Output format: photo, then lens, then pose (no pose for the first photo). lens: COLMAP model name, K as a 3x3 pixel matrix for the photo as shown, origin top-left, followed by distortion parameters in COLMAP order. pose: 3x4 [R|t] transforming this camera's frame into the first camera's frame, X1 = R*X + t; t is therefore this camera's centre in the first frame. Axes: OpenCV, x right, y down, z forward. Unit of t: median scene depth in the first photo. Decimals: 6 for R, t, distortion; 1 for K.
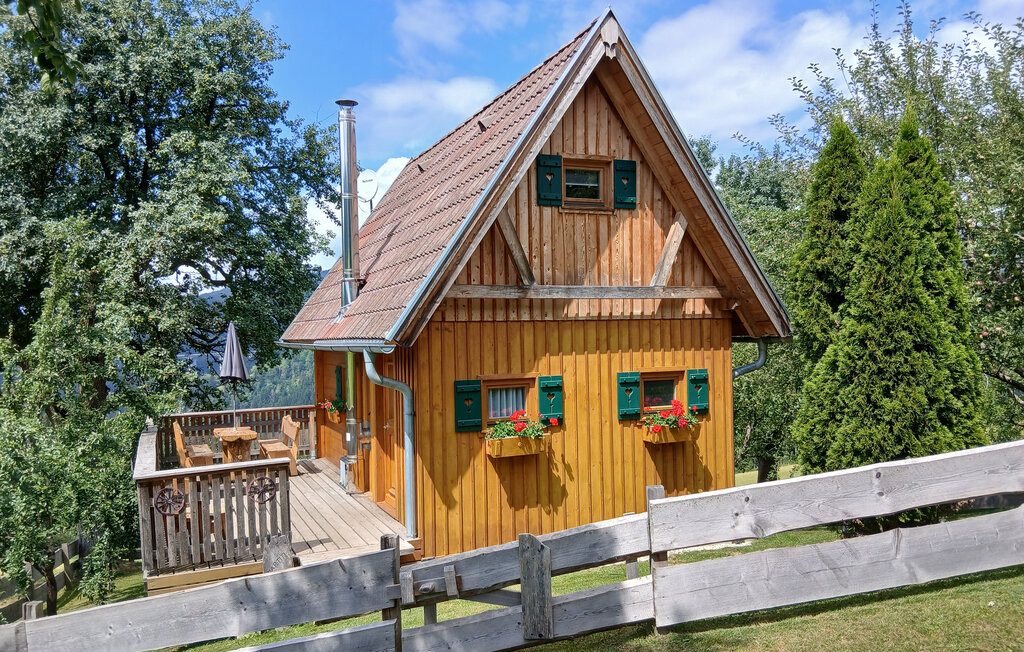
lens RADIAL K [[789.4, 0, 512.0], [0, 789.4, 326.0], [0, 0, 1]] dist [0.029375, -0.002581]
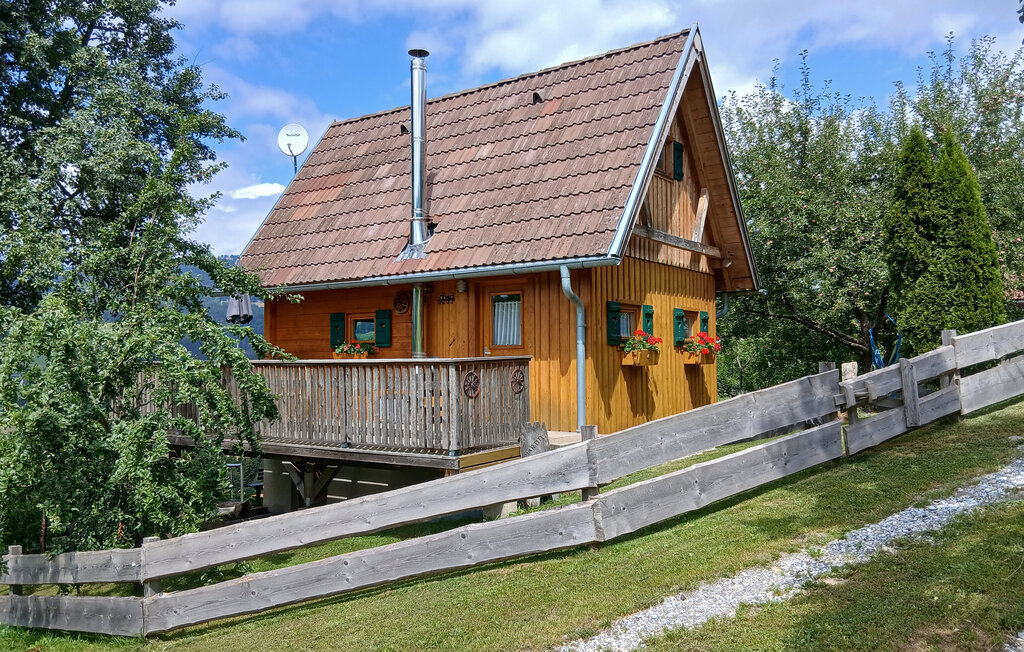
lens RADIAL K [[789.4, 0, 512.0], [0, 789.4, 326.0], [0, 0, 1]] dist [0.029375, -0.002581]
pose [[0.847861, 0.039220, 0.528765, -0.810943], [-0.014282, 0.998588, -0.051168, 0.168013], [-0.530026, 0.035831, 0.847224, 0.068845]]
